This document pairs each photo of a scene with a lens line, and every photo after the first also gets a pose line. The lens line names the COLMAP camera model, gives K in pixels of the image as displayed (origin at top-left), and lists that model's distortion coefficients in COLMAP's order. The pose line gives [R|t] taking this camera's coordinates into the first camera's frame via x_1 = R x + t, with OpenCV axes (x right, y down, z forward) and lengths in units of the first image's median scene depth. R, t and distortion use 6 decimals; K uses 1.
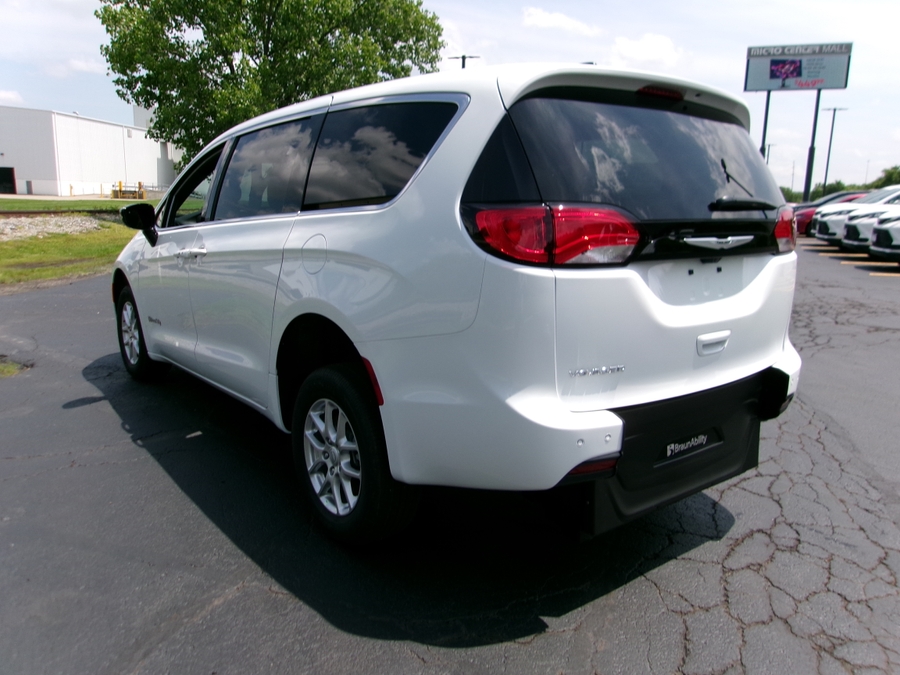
lens RADIAL K [[690.2, 0, 446.2], [0, 690.2, 331.0], [0, 0, 1]] dist [-0.022013, 0.041724]
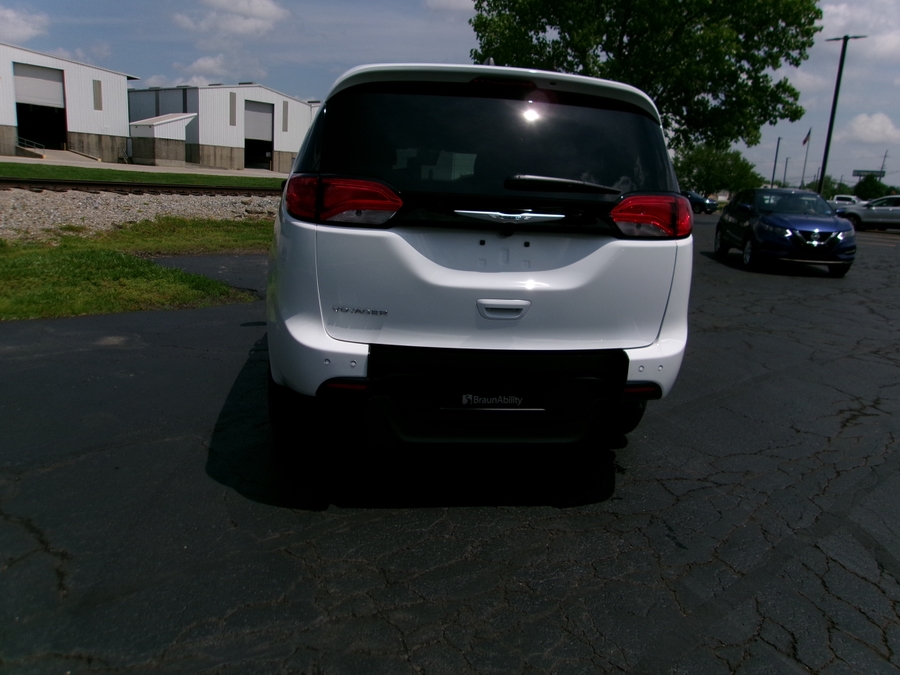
lens RADIAL K [[690.2, 0, 456.6], [0, 690.2, 323.1], [0, 0, 1]] dist [-0.022013, 0.041724]
pose [[0.872611, 0.133660, -0.469771, 0.246586], [-0.134783, 0.990377, 0.031422, 0.004580], [0.469450, 0.035898, 0.882229, -0.003731]]
